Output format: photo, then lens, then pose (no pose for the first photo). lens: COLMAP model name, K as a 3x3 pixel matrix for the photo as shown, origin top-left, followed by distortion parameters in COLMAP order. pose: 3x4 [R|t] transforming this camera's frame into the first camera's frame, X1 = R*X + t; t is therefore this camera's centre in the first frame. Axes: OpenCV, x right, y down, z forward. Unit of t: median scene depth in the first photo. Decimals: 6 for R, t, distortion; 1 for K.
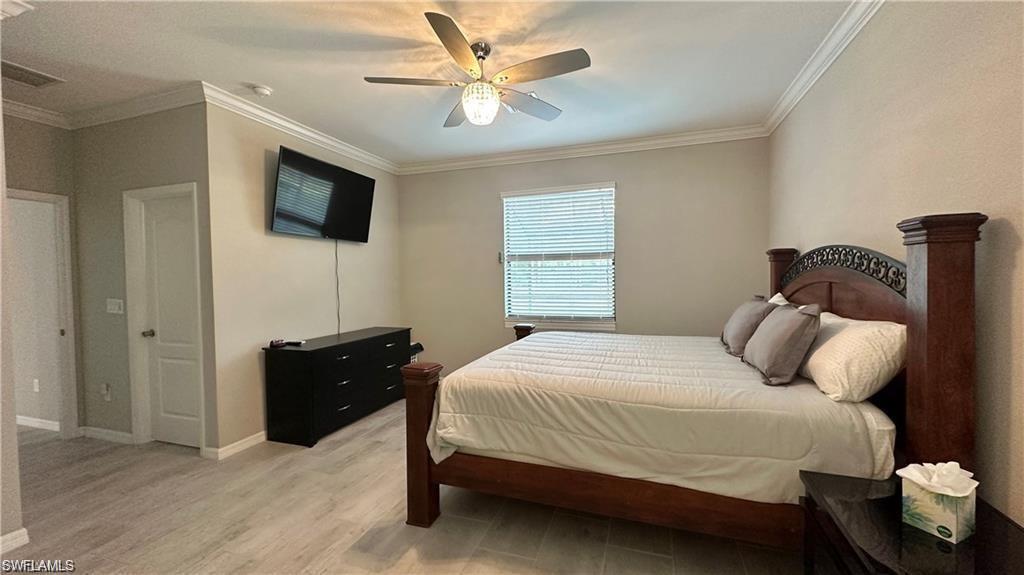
lens RADIAL K [[408.0, 0, 511.1], [0, 408.0, 285.8], [0, 0, 1]] dist [0.003369, -0.000268]
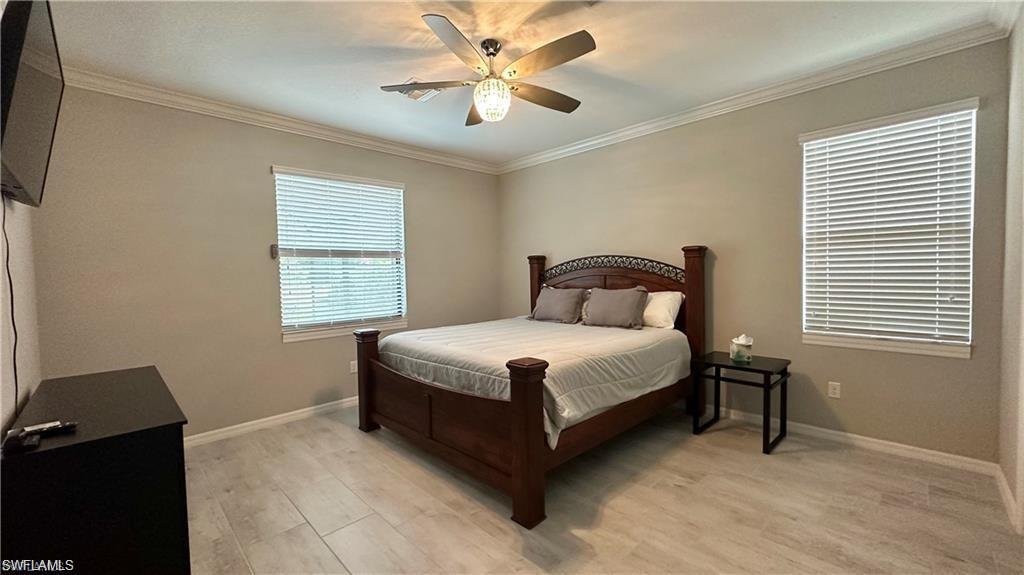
lens RADIAL K [[408.0, 0, 508.4], [0, 408.0, 288.4], [0, 0, 1]] dist [0.003369, -0.000268]
pose [[0.442818, -0.032672, 0.896016, -0.992539], [0.034587, 0.999215, 0.019342, -0.001092], [-0.895944, 0.022426, 0.443600, 0.541322]]
